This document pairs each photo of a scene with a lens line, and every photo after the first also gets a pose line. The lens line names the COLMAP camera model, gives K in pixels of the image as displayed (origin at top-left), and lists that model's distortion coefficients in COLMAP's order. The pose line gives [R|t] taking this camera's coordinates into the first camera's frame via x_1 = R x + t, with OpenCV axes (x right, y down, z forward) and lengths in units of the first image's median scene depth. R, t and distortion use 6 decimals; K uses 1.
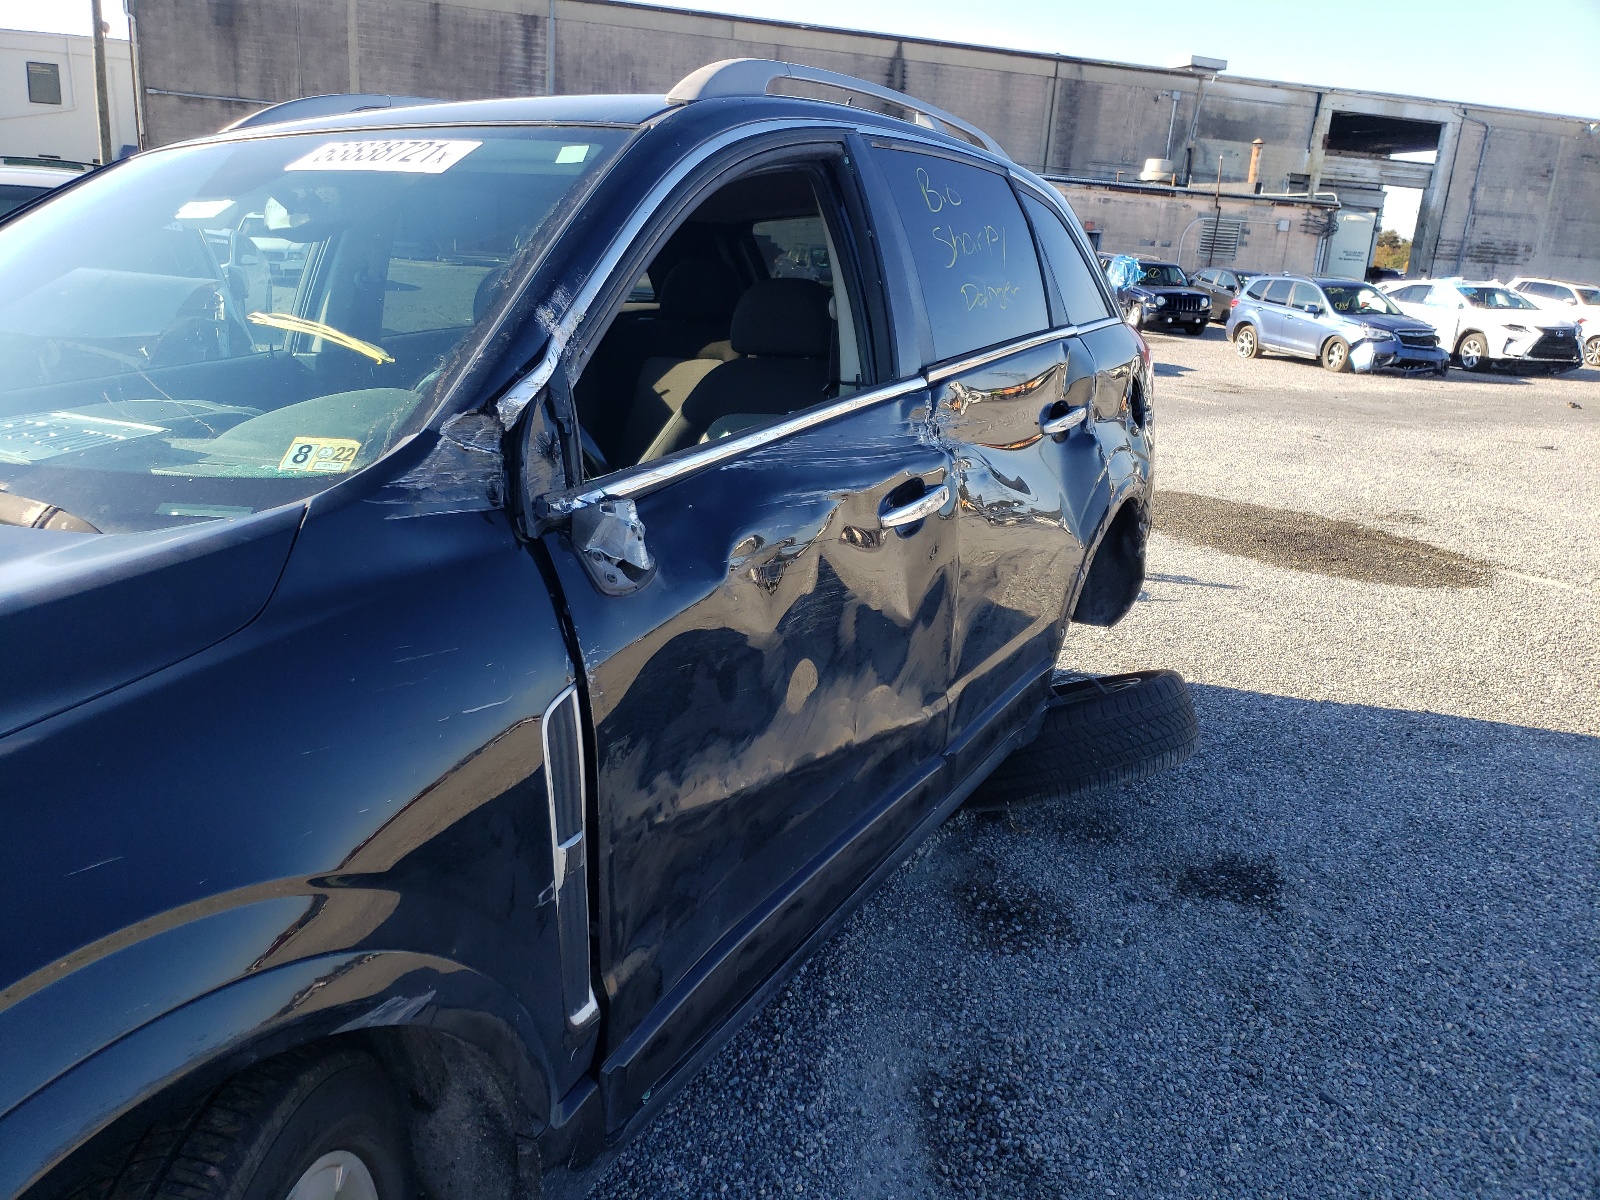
lens RADIAL K [[1324.3, 0, 801.5], [0, 1324.3, 551.8], [0, 0, 1]] dist [0.009450, 0.024739]
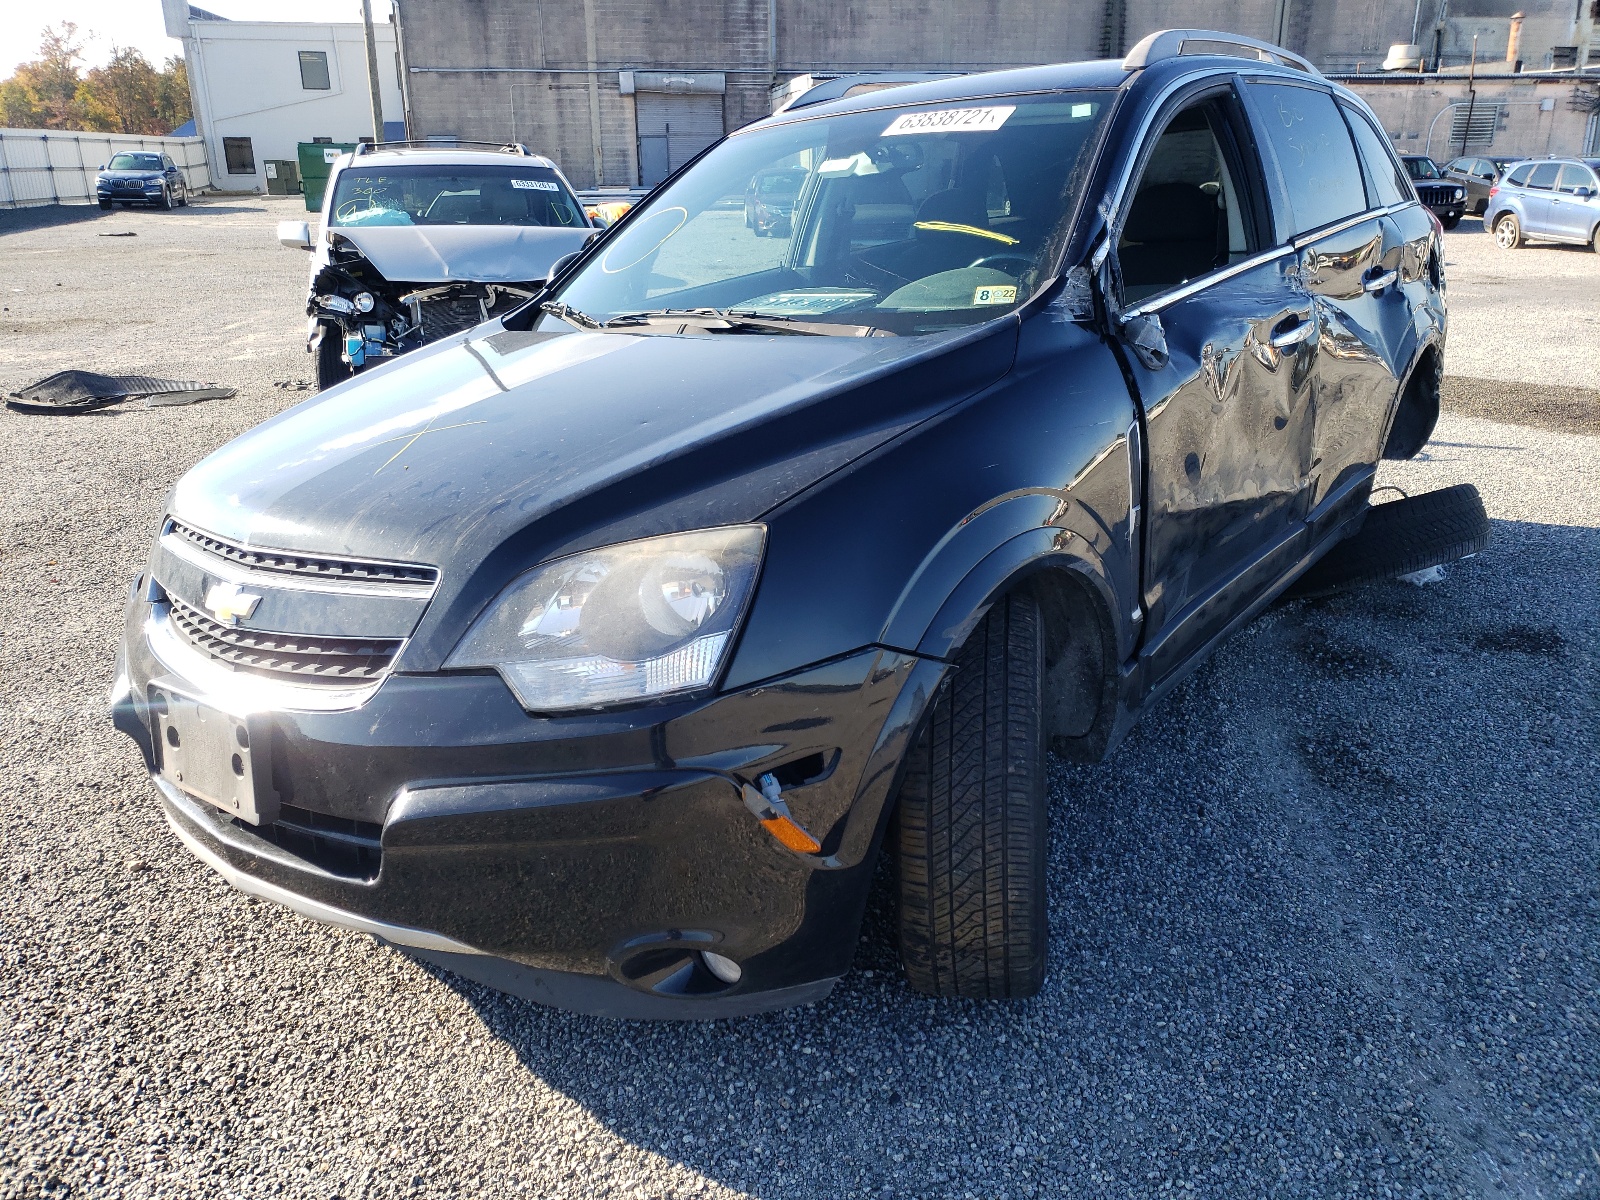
lens RADIAL K [[1324.3, 0, 801.5], [0, 1324.3, 551.8], [0, 0, 1]] dist [0.009450, 0.024739]
pose [[0.986182, -0.028978, -0.163112, -0.075270], [0.036932, 0.998261, 0.045947, 0.041233], [0.161497, -0.051336, 0.985537, -0.187403]]
